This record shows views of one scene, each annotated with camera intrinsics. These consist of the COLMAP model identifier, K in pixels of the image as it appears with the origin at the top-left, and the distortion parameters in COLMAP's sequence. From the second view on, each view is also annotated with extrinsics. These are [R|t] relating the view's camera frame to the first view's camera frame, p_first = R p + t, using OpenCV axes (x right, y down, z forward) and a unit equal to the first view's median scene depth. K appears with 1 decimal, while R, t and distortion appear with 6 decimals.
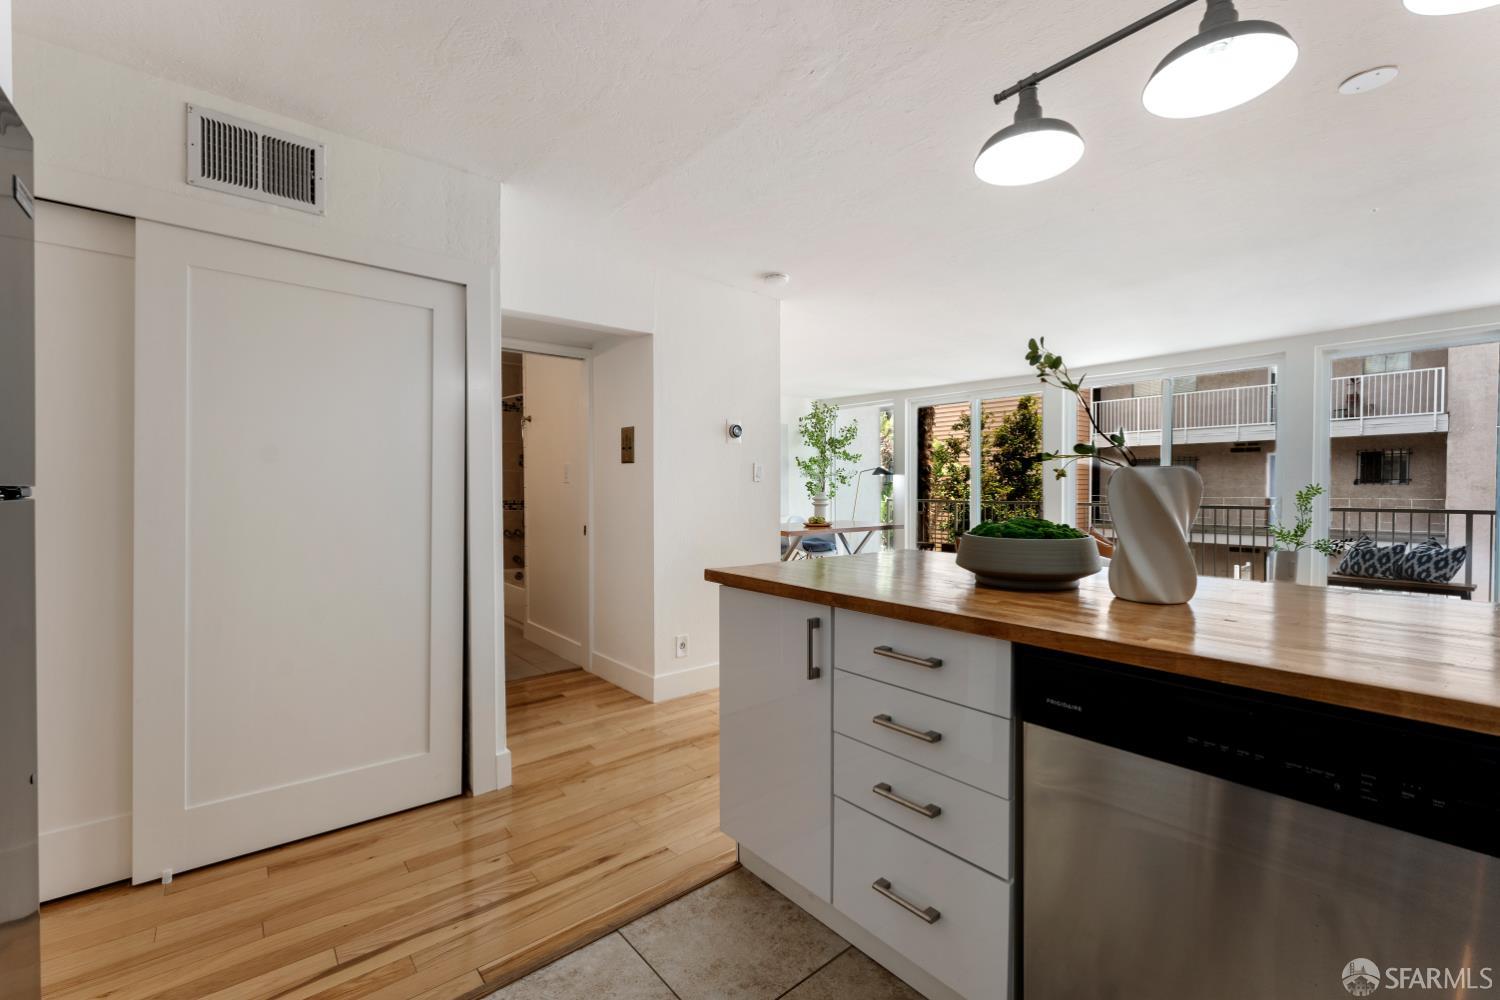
lens RADIAL K [[611.8, 0, 732.2], [0, 611.8, 498.4], [0, 0, 1]] dist [-0.000377, 0.000249]
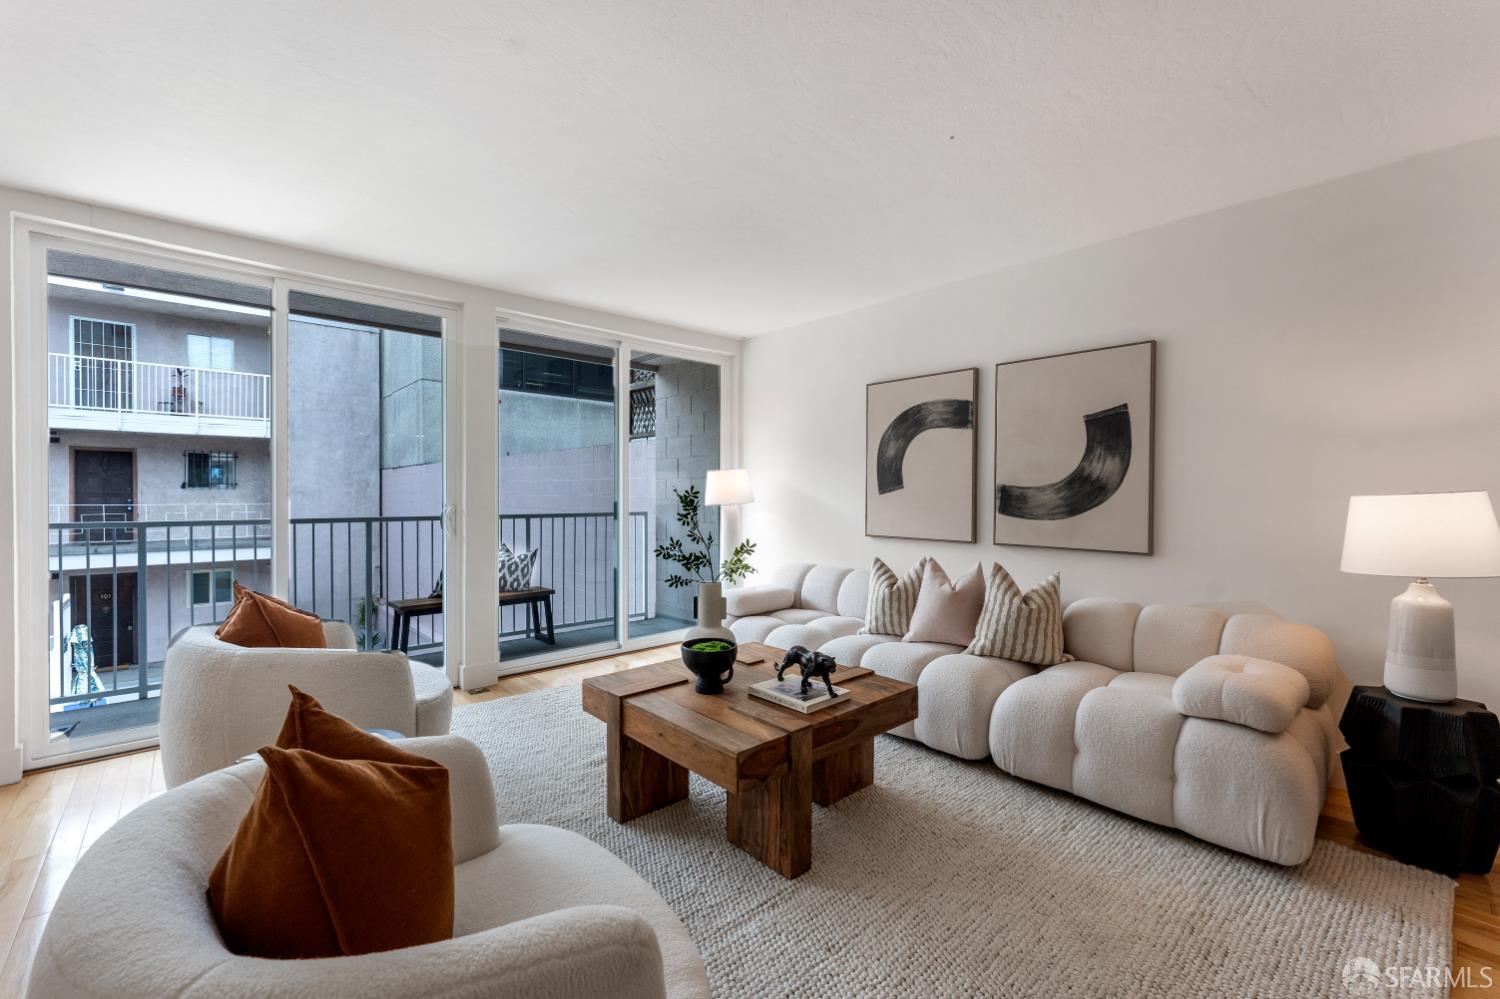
lens RADIAL K [[617.7, 0, 752.5], [0, 617.7, 495.0], [0, 0, 1]] dist [-0.007884, -0.000264]
pose [[-0.089463, -0.002087, 0.995988, 0.050790], [0.016047, 0.999865, 0.003536, -0.003065], [-0.995861, 0.016299, -0.089418, 0.259732]]
